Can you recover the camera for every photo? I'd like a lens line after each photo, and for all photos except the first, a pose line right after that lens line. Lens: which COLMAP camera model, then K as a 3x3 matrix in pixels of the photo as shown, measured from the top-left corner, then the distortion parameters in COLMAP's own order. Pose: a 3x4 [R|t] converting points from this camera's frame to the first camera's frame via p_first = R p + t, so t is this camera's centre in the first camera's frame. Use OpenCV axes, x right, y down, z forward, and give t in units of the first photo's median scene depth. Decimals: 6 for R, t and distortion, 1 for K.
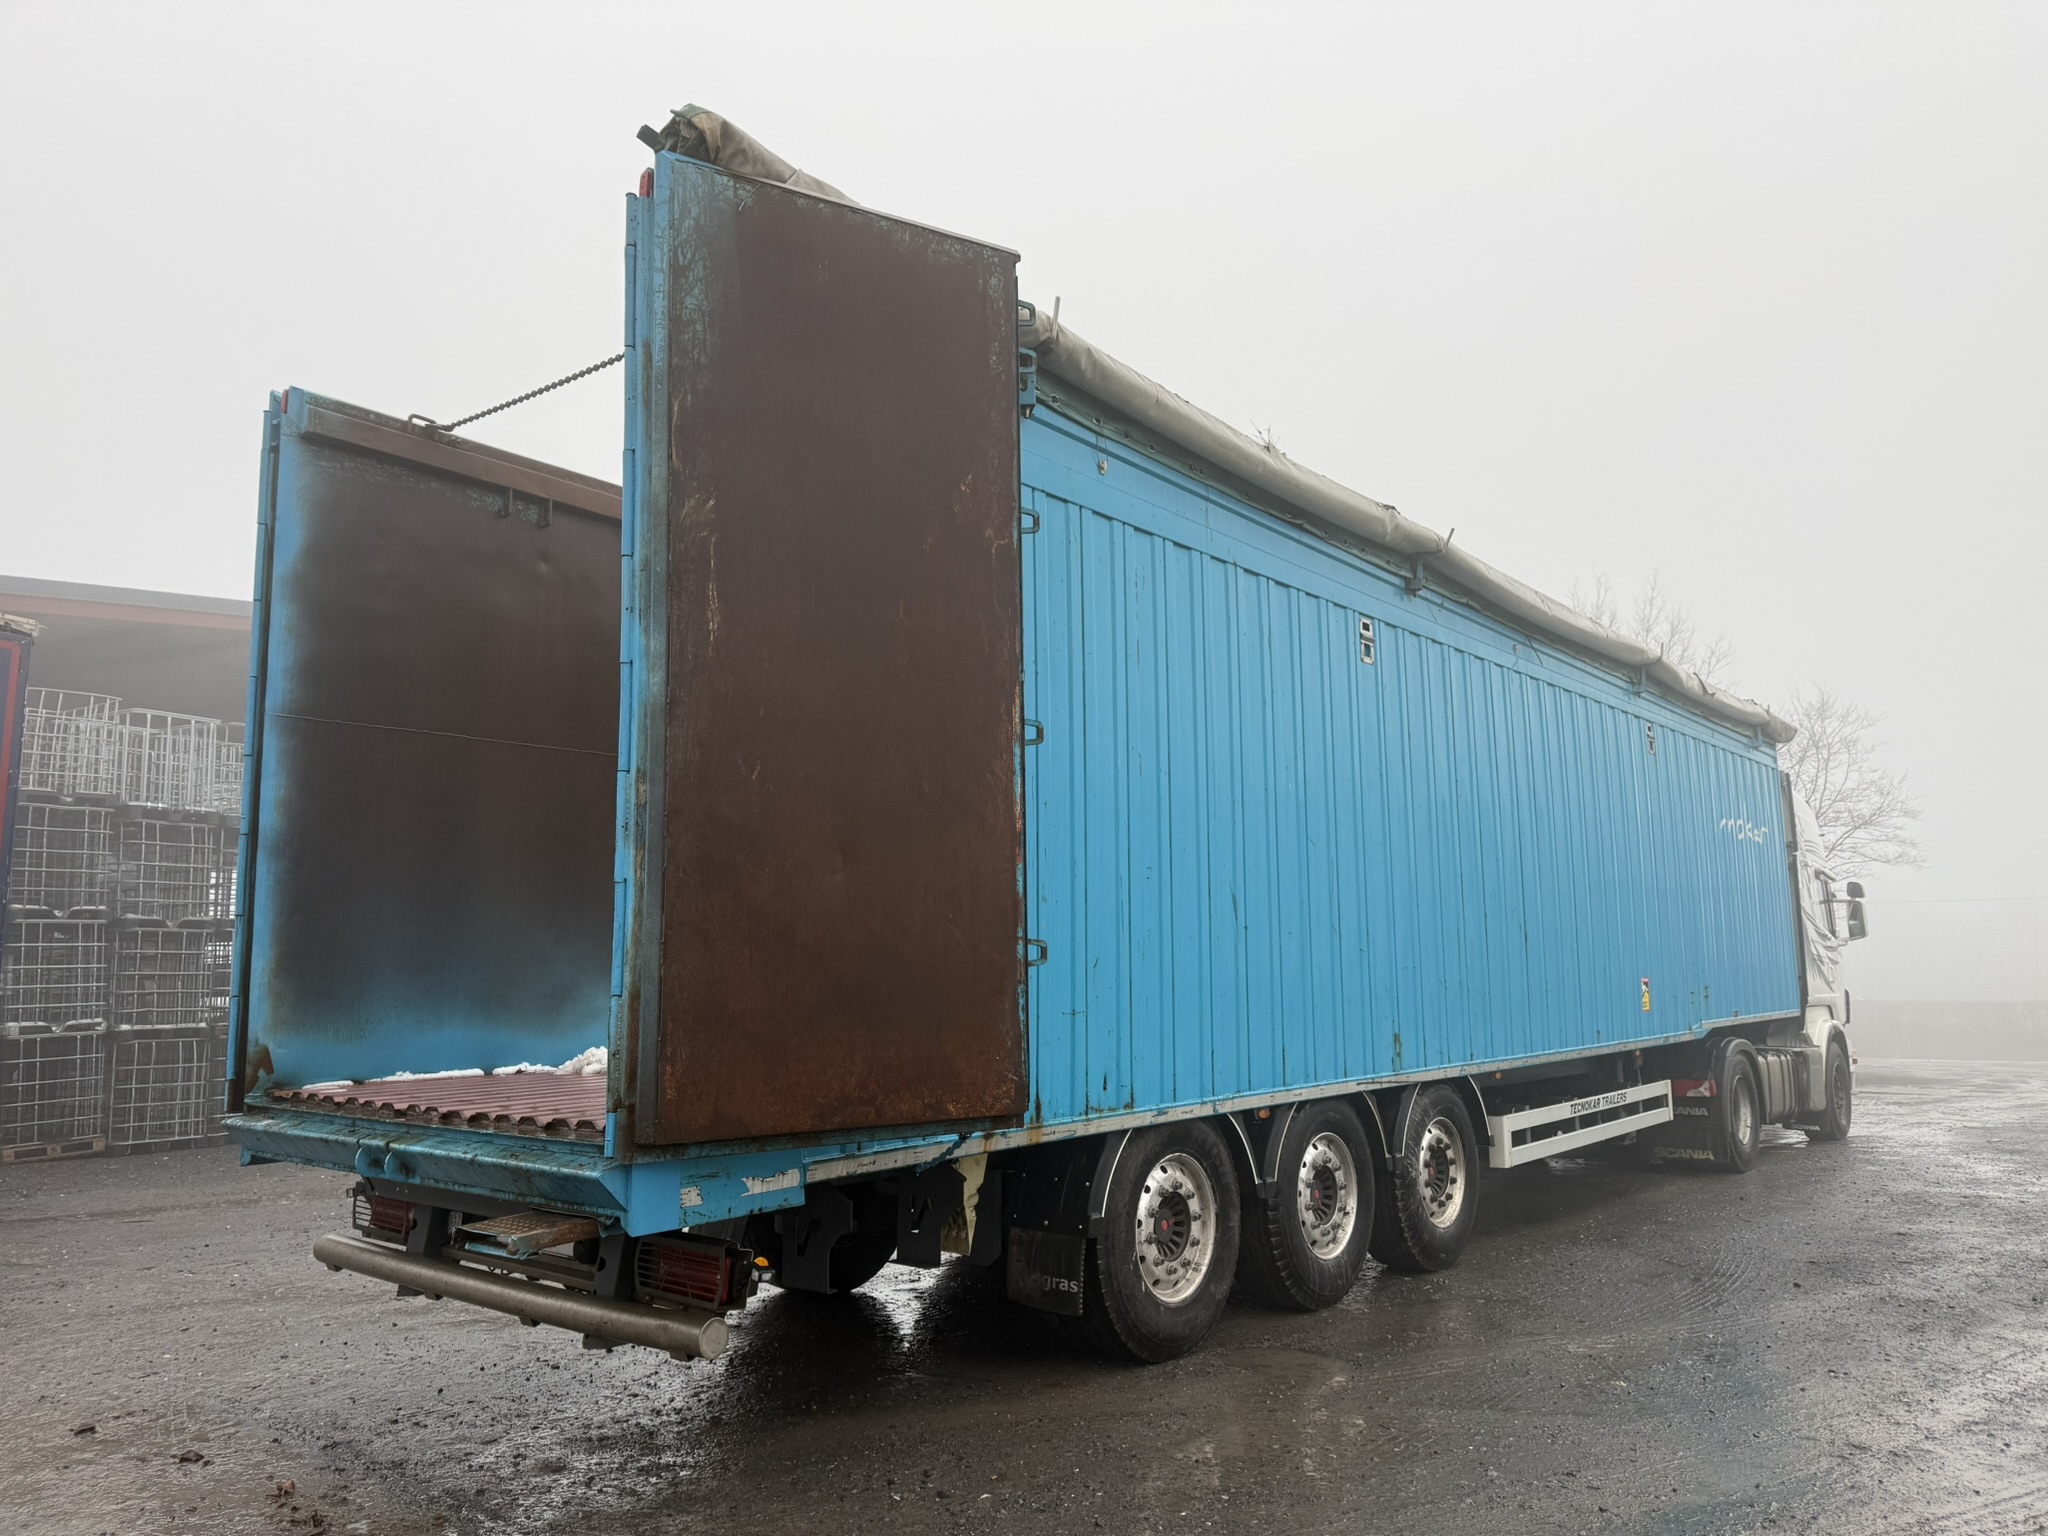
lens RADIAL K [[1406.0, 0, 1024.0], [0, 1406.0, 768.0], [0, 0, 1]] dist [0.127204, -0.129338]
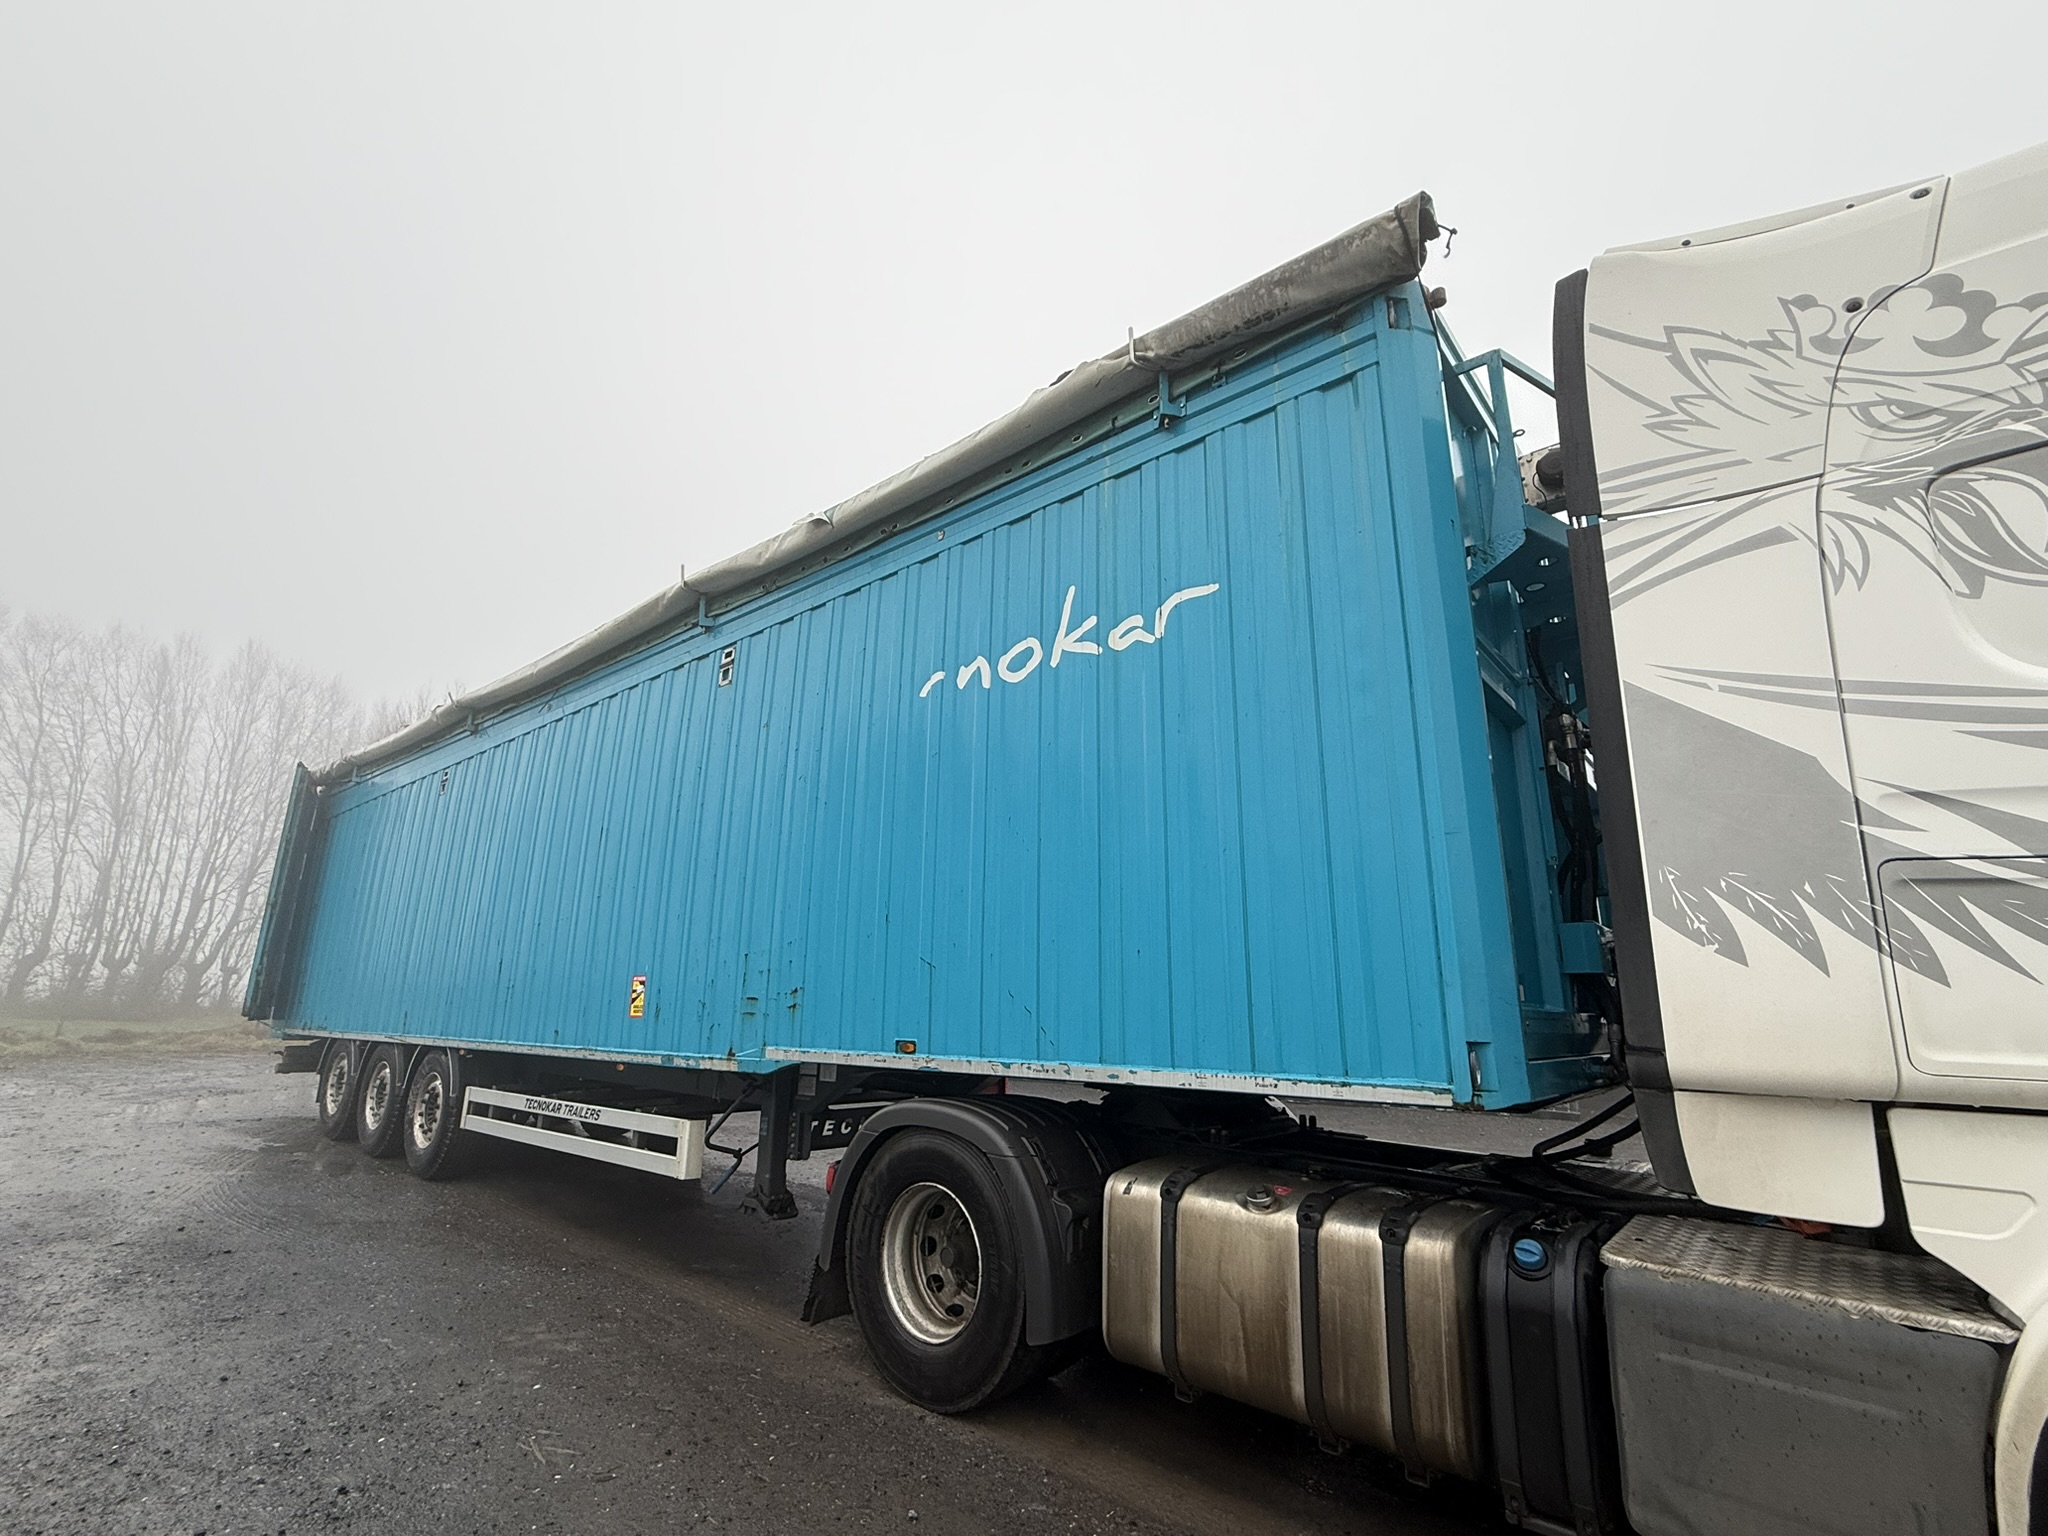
lens RADIAL K [[903.2, 0, 1024.0], [0, 903.2, 768.0], [0, 0, 1]] dist [0.000096, 0.000345]
pose [[-0.006682, -0.255059, -0.966902, 1.746997], [0.117376, 0.960040, -0.254060, 0.345847], [0.993065, -0.115189, 0.023523, 2.226092]]
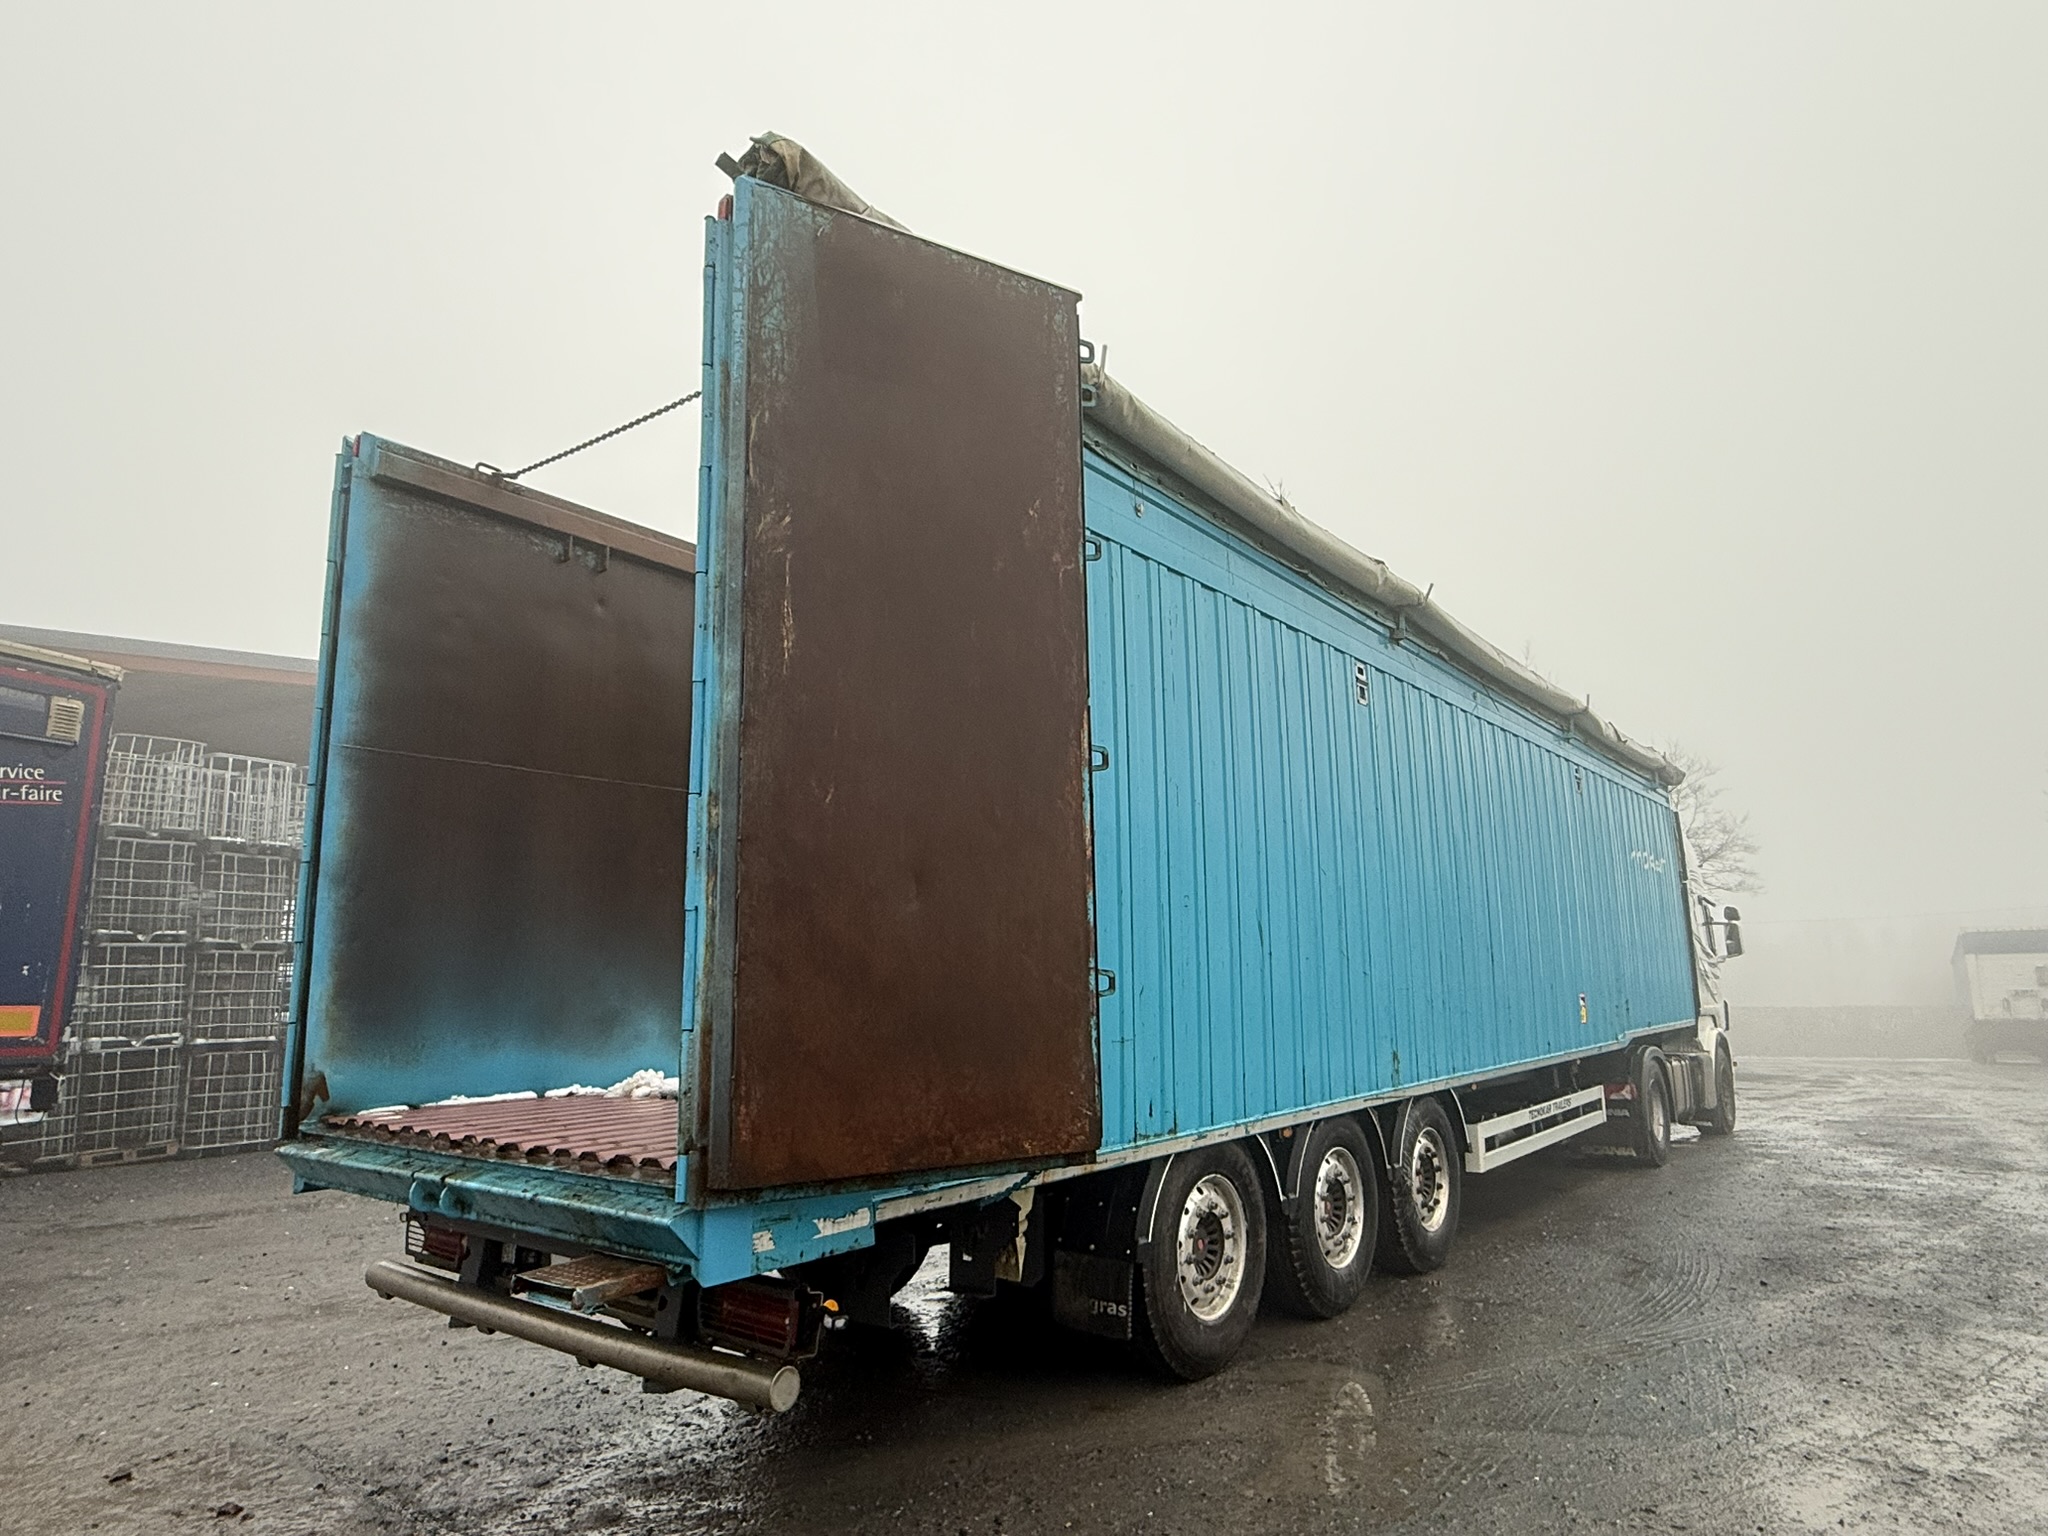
lens RADIAL K [[1197.7, 0, 1017.4], [0, 1197.7, 761.1], [0, 0, 1]] dist [0.041127, -0.021683]
pose [[0.999628, 0.001984, 0.027197, -0.058812], [-0.000852, 0.999135, -0.041586, 0.009339], [-0.027256, 0.041548, 0.998765, 0.122558]]
